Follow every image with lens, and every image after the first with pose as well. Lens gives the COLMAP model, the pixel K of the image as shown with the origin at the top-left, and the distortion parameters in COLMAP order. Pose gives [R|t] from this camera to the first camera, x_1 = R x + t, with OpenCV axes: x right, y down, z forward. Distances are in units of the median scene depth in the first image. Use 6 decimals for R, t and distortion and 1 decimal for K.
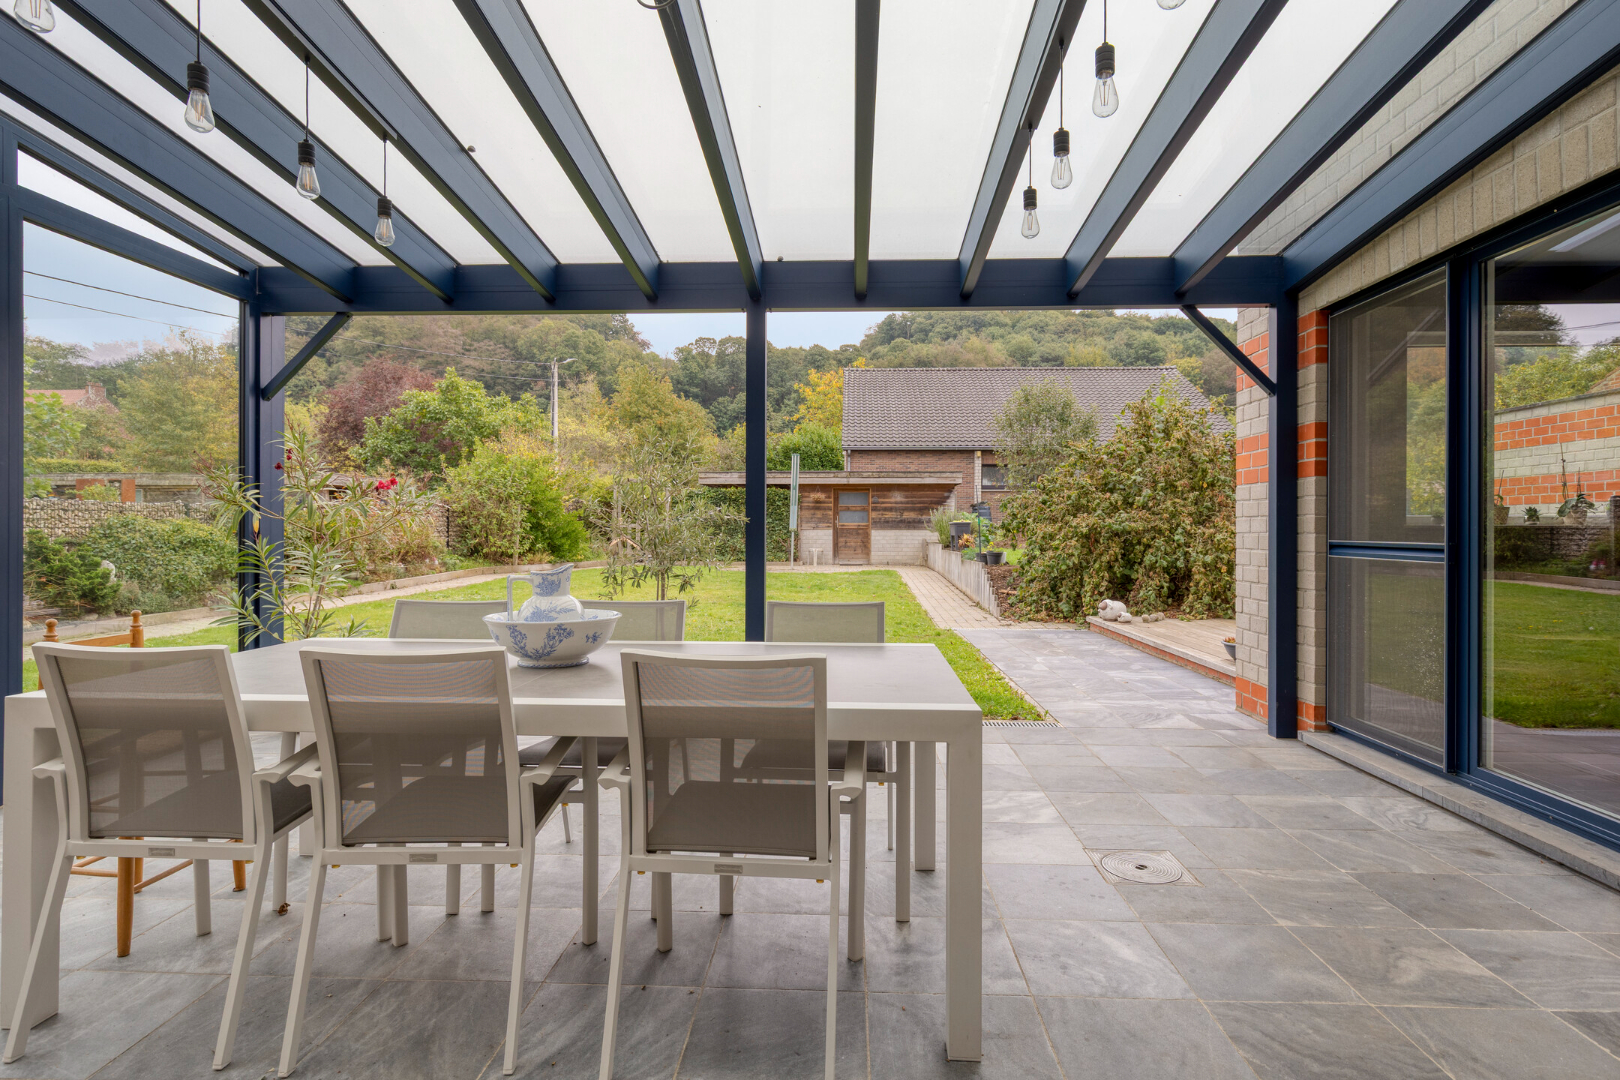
lens RADIAL K [[830.6, 0, 810.5], [0, 830.6, 536.5], [0, 0, 1]] dist [0.007847, -0.000331]
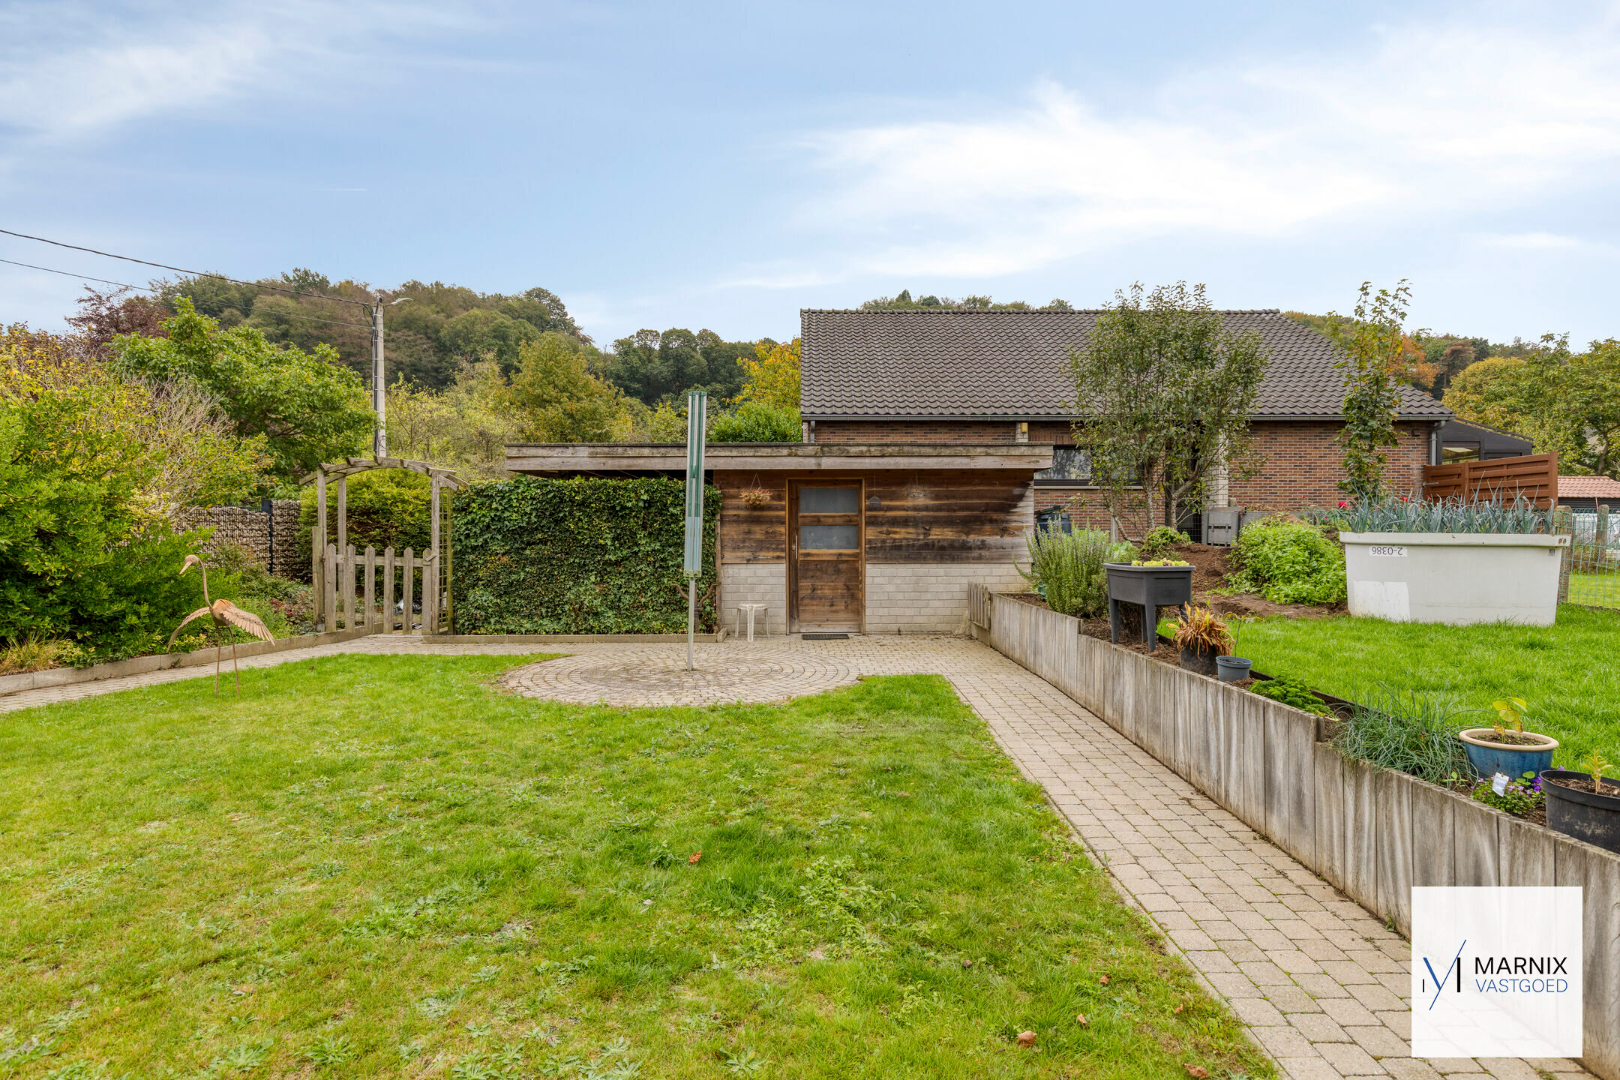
lens RADIAL K [[830.6, 0, 809.6], [0, 830.6, 536.3], [0, 0, 1]] dist [0.007847, -0.000331]
pose [[0.998411, -0.004804, 0.056145, 0.011300], [0.005068, 0.999977, -0.004561, -0.019883], [-0.056122, 0.004838, 0.998412, 0.458475]]
